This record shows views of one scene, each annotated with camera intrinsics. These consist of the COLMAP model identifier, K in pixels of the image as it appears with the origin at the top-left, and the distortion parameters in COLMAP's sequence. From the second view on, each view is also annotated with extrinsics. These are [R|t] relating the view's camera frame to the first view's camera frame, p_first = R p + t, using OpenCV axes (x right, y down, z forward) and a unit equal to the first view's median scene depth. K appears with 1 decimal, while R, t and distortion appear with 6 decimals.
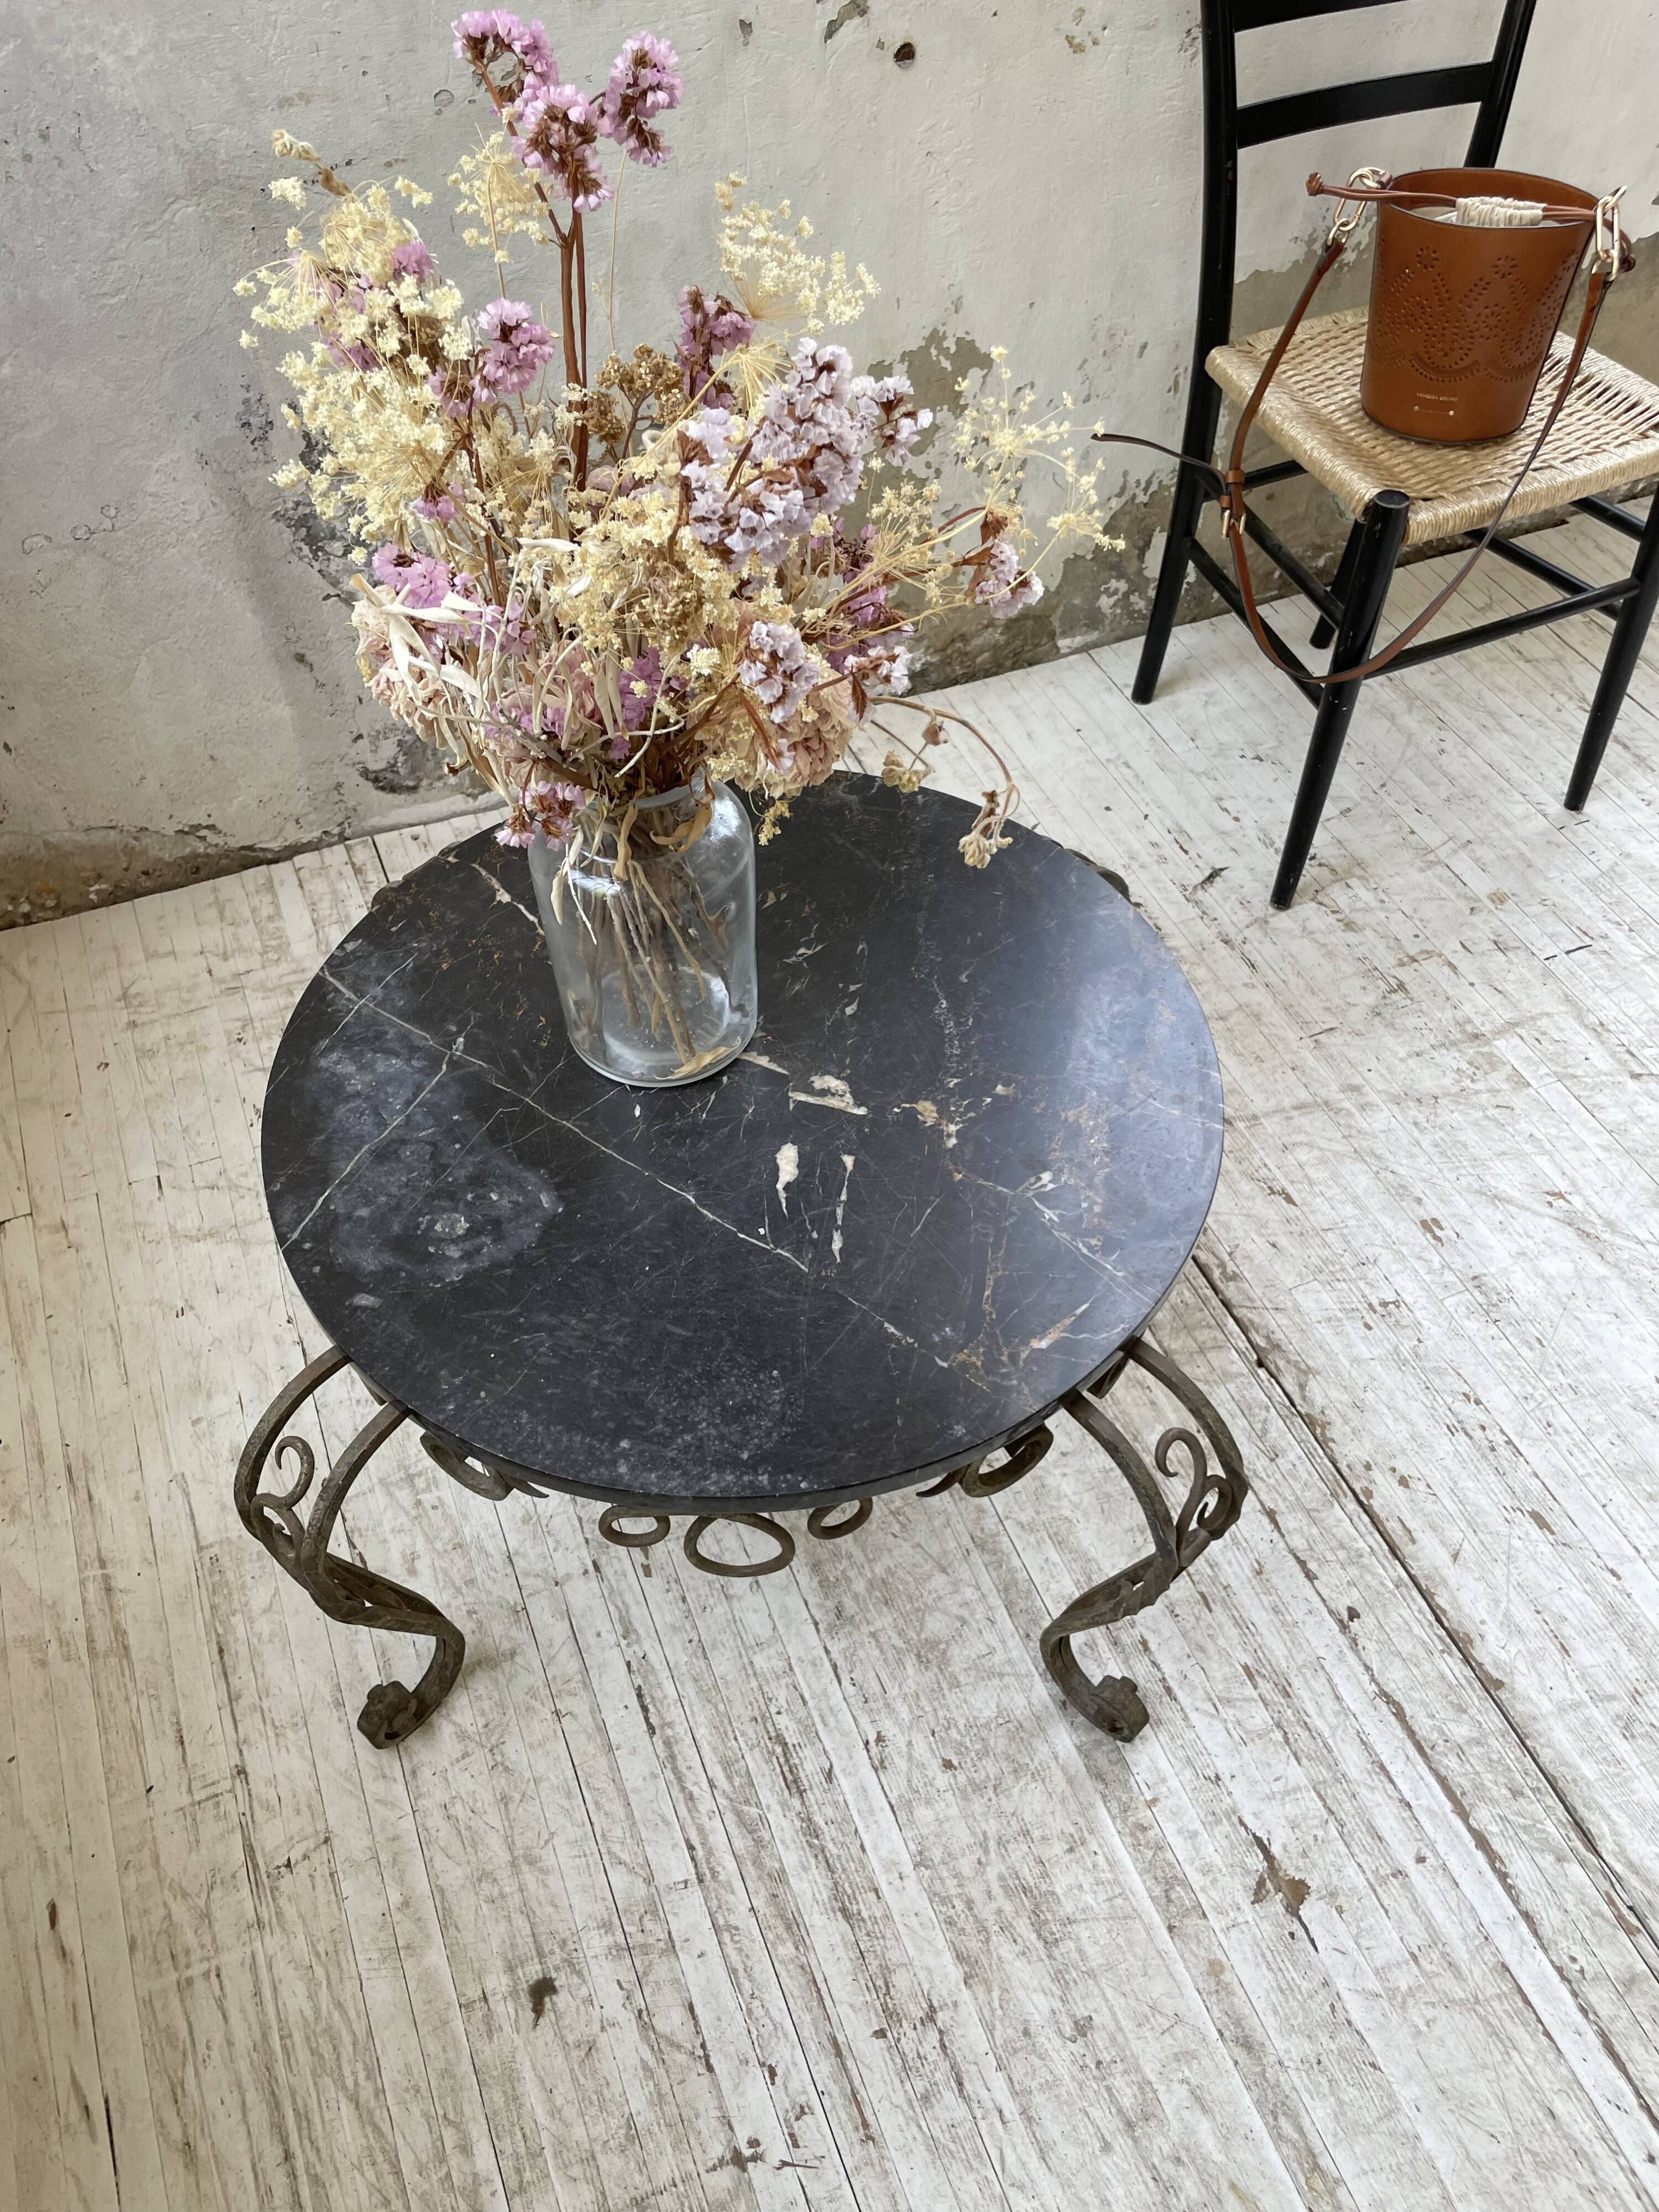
lens RADIAL K [[1685.9, 0, 826.3], [0, 1685.9, 1110.4], [0, 0, 1]] dist [0.080296, -0.115311]
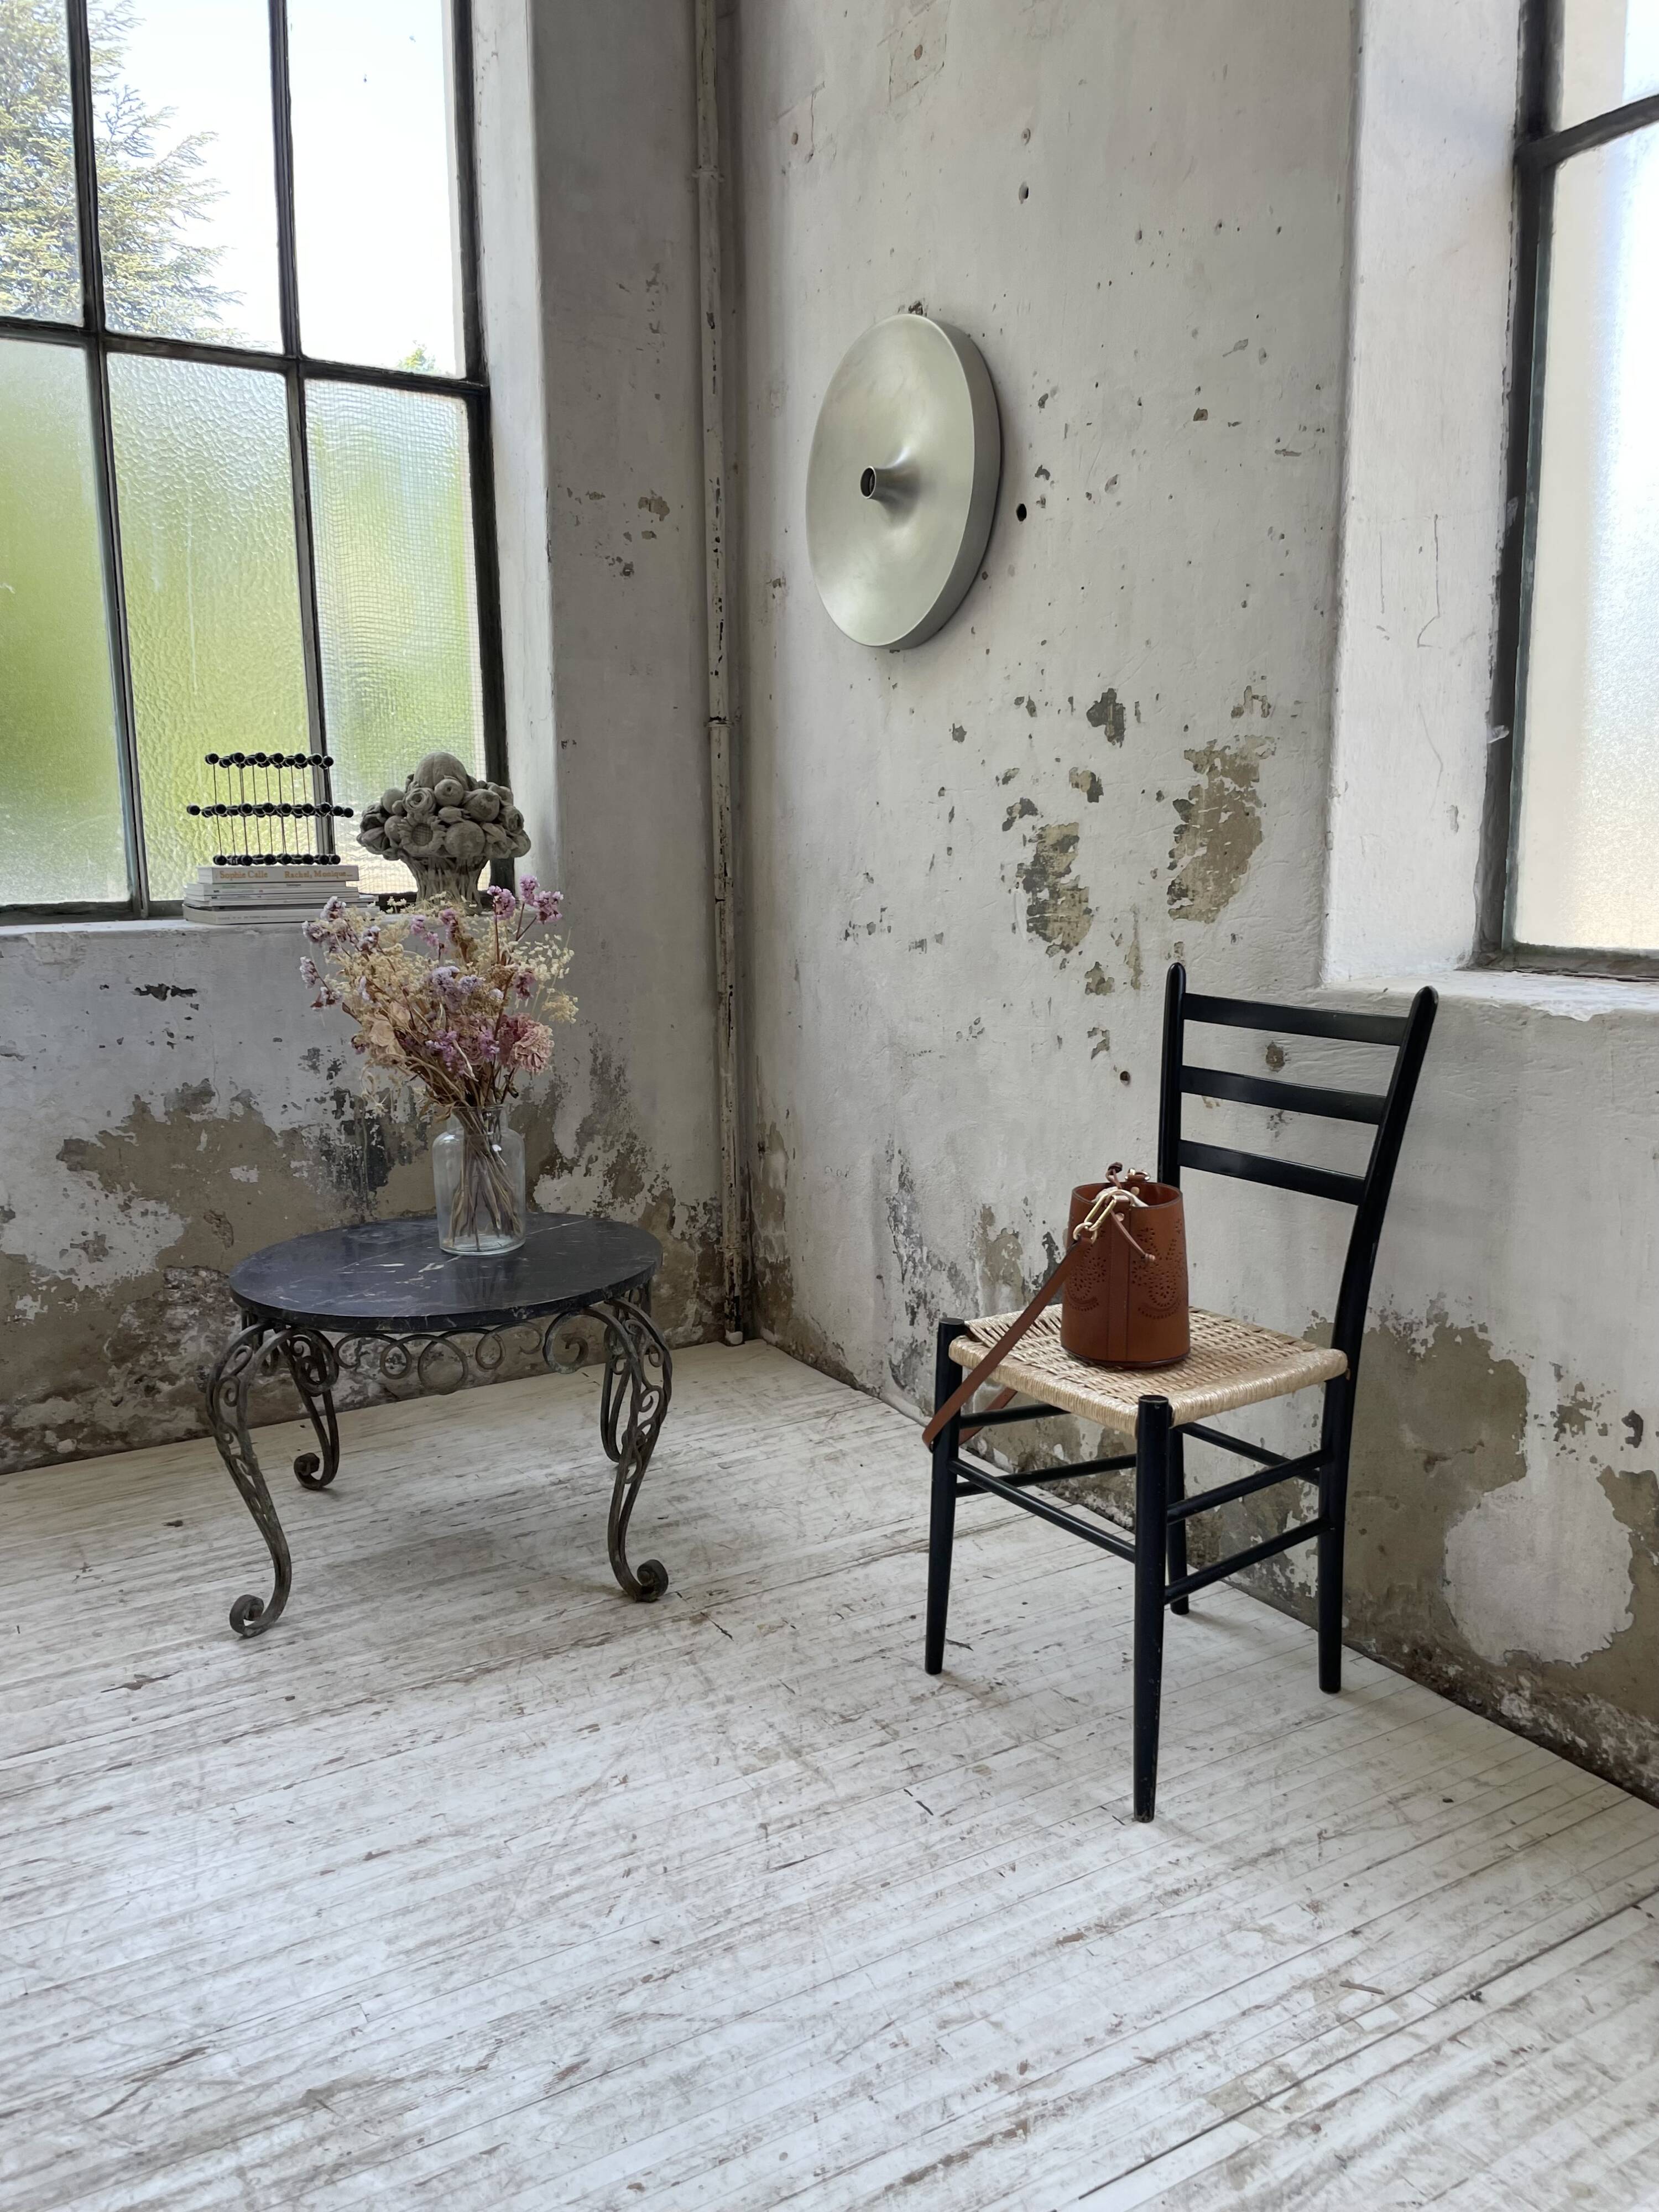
lens RADIAL K [[1672.2, 0, 849.7], [0, 1672.2, 1113.6], [0, 0, 1]] dist [0.102402, -0.149682]
pose [[0.160114, 0.167648, -0.972758, 1.971490], [-0.750048, 0.661315, -0.009484, -0.476183], [0.641710, 0.731133, 0.231630, 0.602375]]
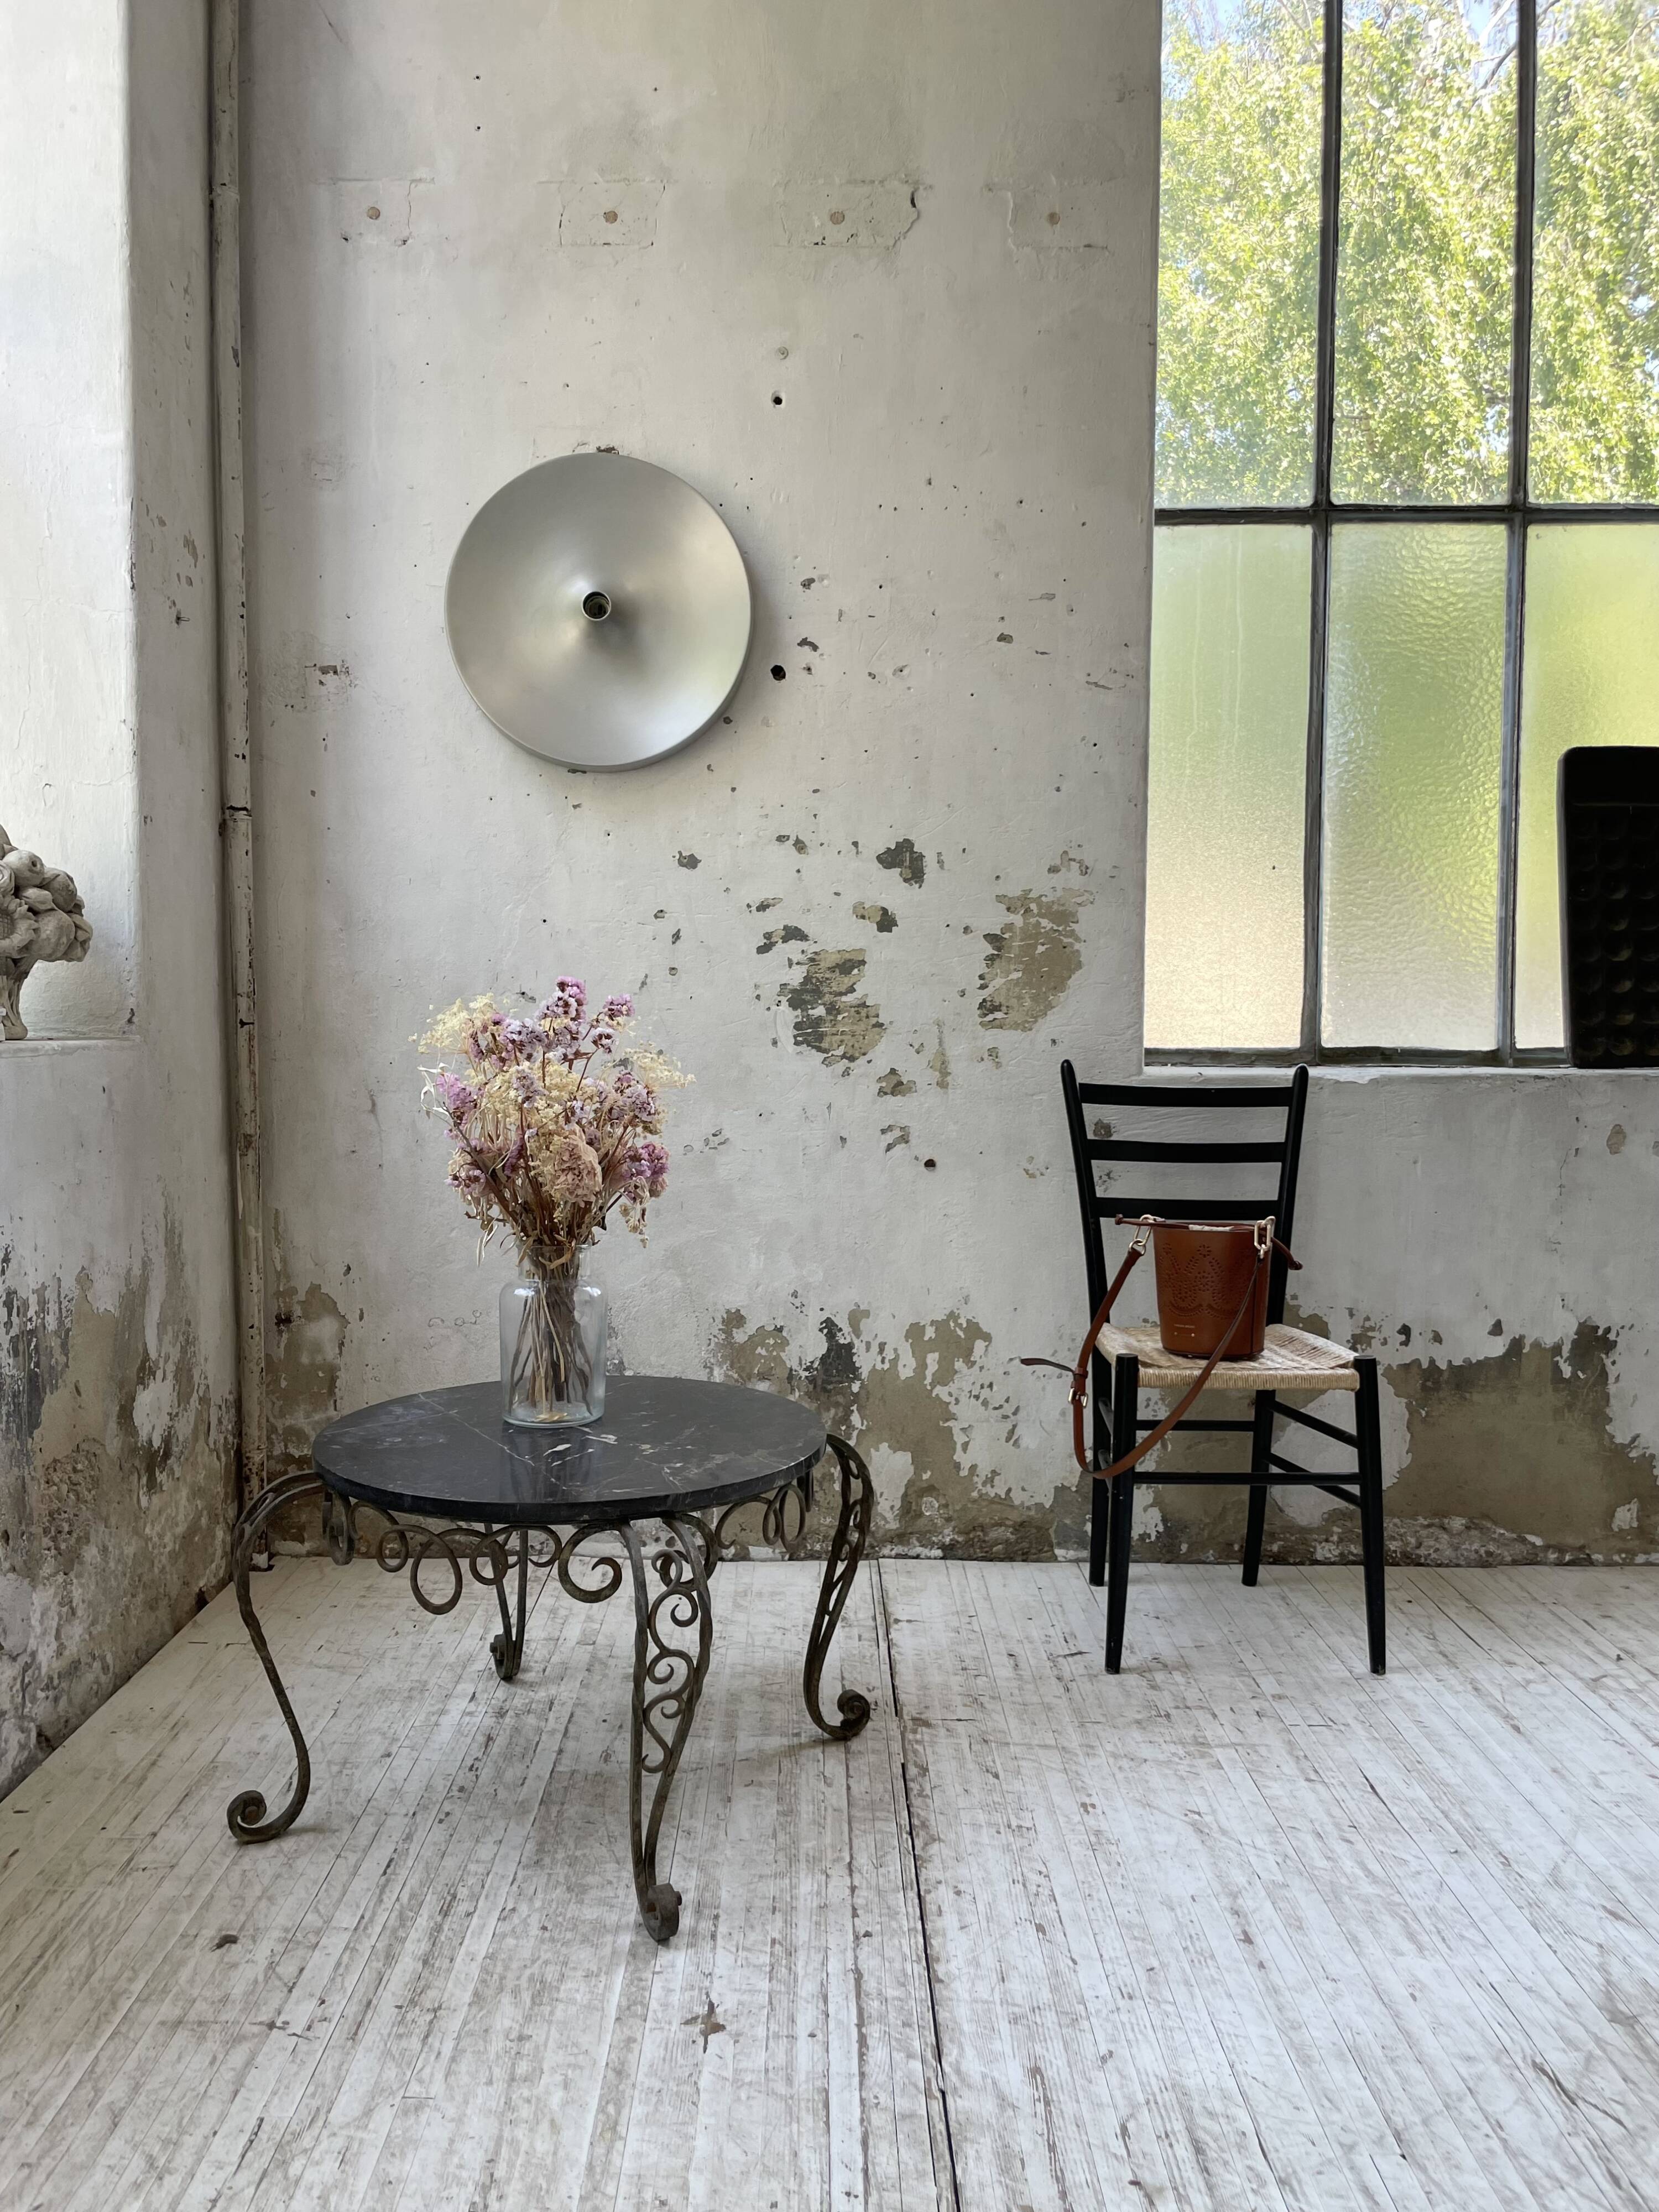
lens RADIAL K [[1679.8, 0, 813.3], [0, 1679.8, 1116.3], [0, 0, 1]] dist [0.097490, -0.129962]
pose [[0.925029, 0.039542, -0.377833, 0.797926], [-0.301676, 0.680944, -0.667313, 0.813487], [0.230896, 0.731267, 0.641822, -0.360234]]
